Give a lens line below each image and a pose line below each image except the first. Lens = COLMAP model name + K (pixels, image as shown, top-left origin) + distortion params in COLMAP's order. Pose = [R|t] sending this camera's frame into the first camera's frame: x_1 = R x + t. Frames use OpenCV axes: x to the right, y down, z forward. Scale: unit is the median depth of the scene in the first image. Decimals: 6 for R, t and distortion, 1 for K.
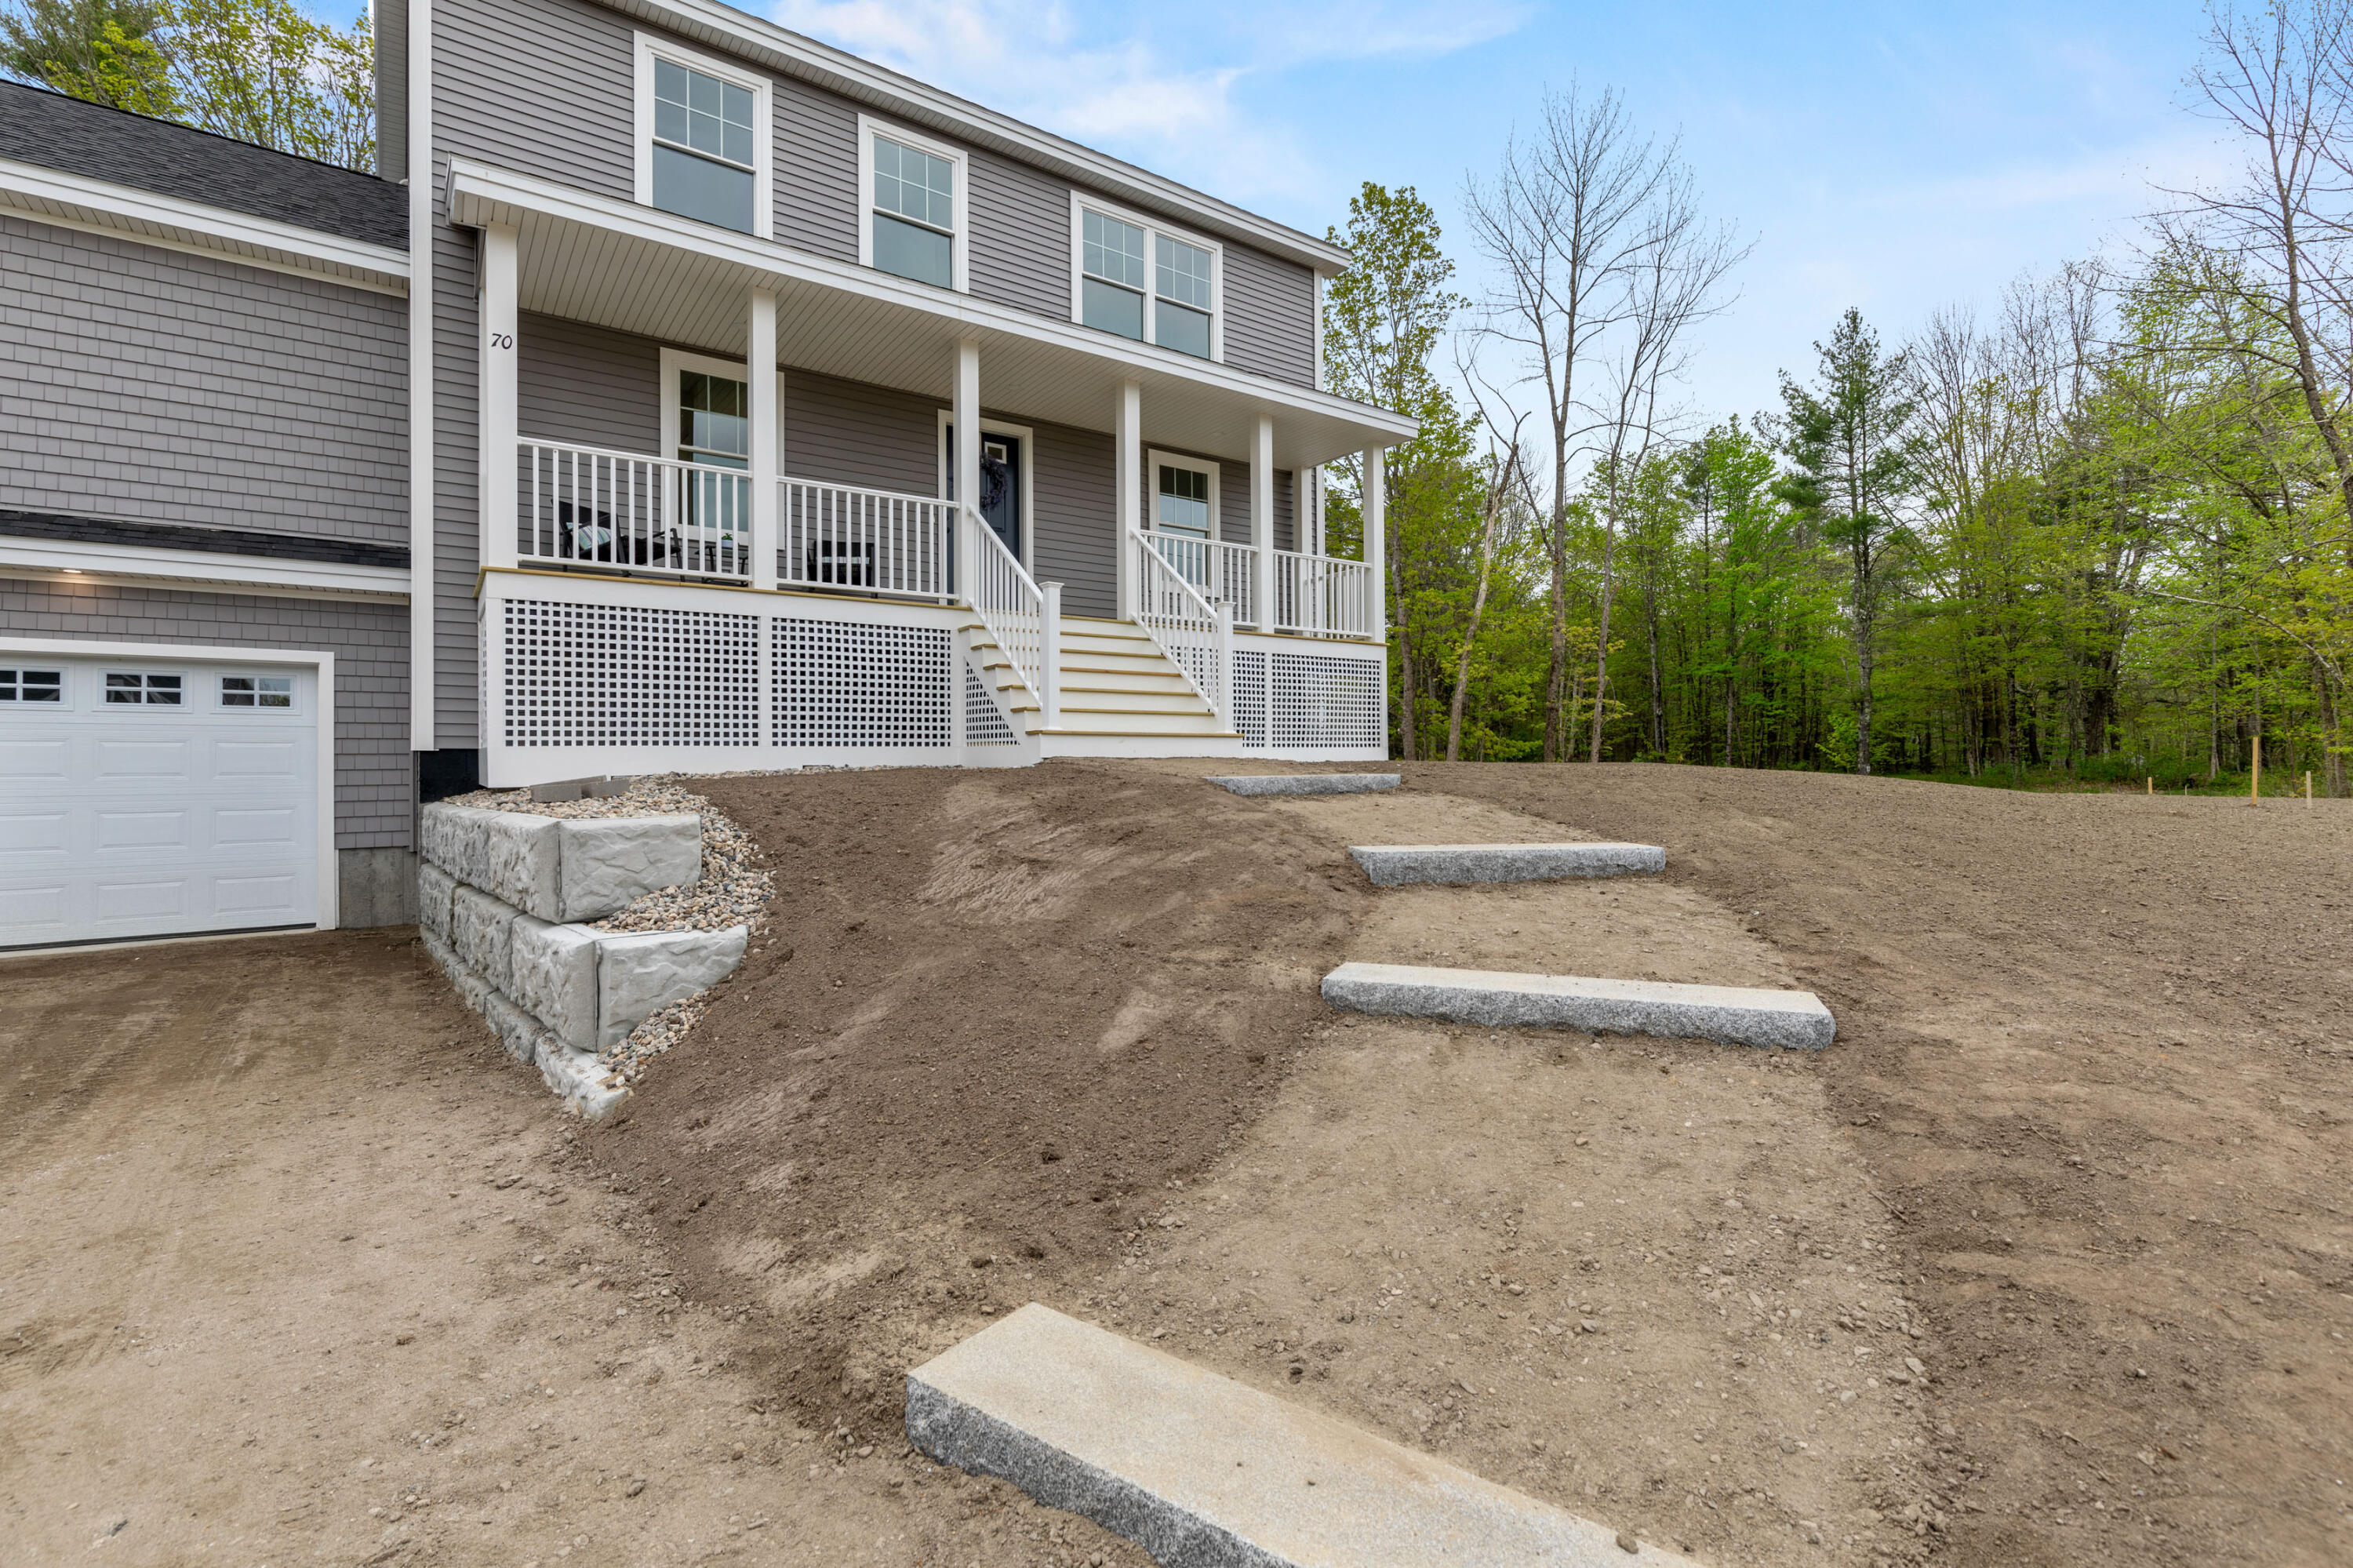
lens RADIAL K [[1053.0, 0, 1183.5], [0, 1053.0, 765.5], [0, 0, 1]] dist [0.001421, -0.000125]
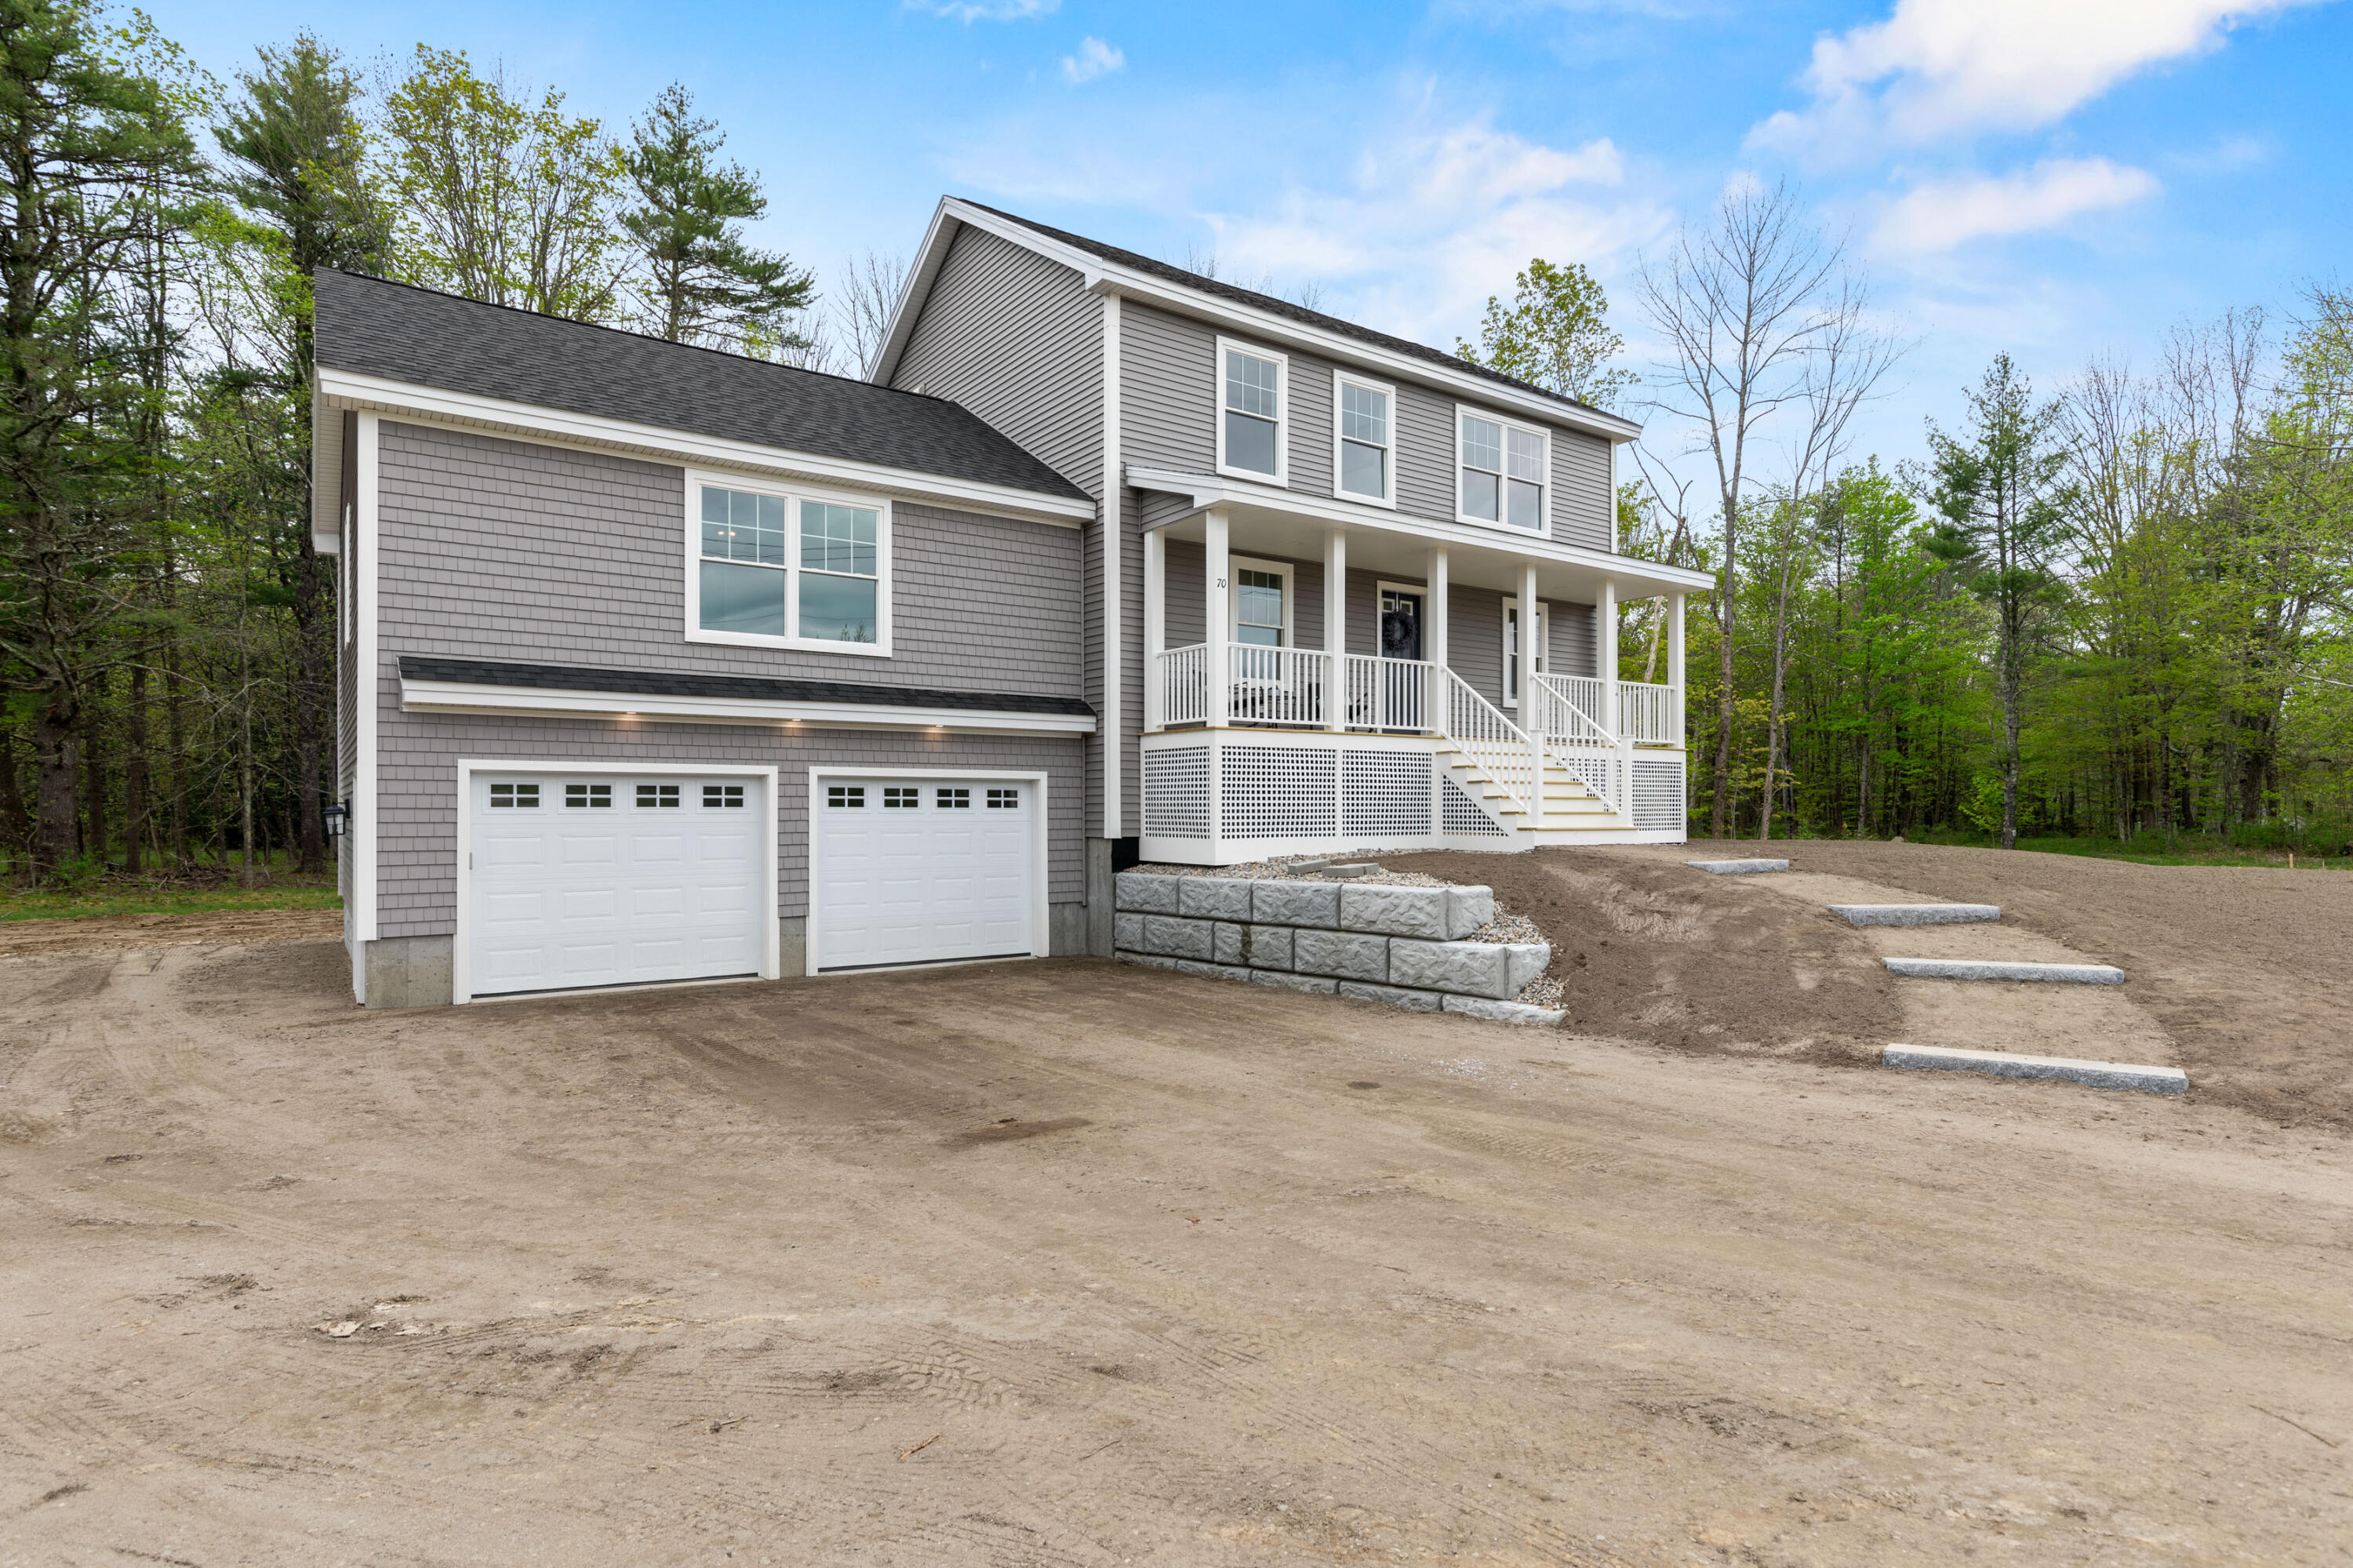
lens RADIAL K [[1199.3, 0, 1169.5], [0, 1199.3, 835.8], [0, 0, 1]] dist [-0.021861, 0.006081]
pose [[0.999558, 0.005838, -0.029142, -0.106279], [-0.005388, 0.999866, 0.015481, -0.008015], [0.029228, -0.015318, 0.999455, -0.127234]]
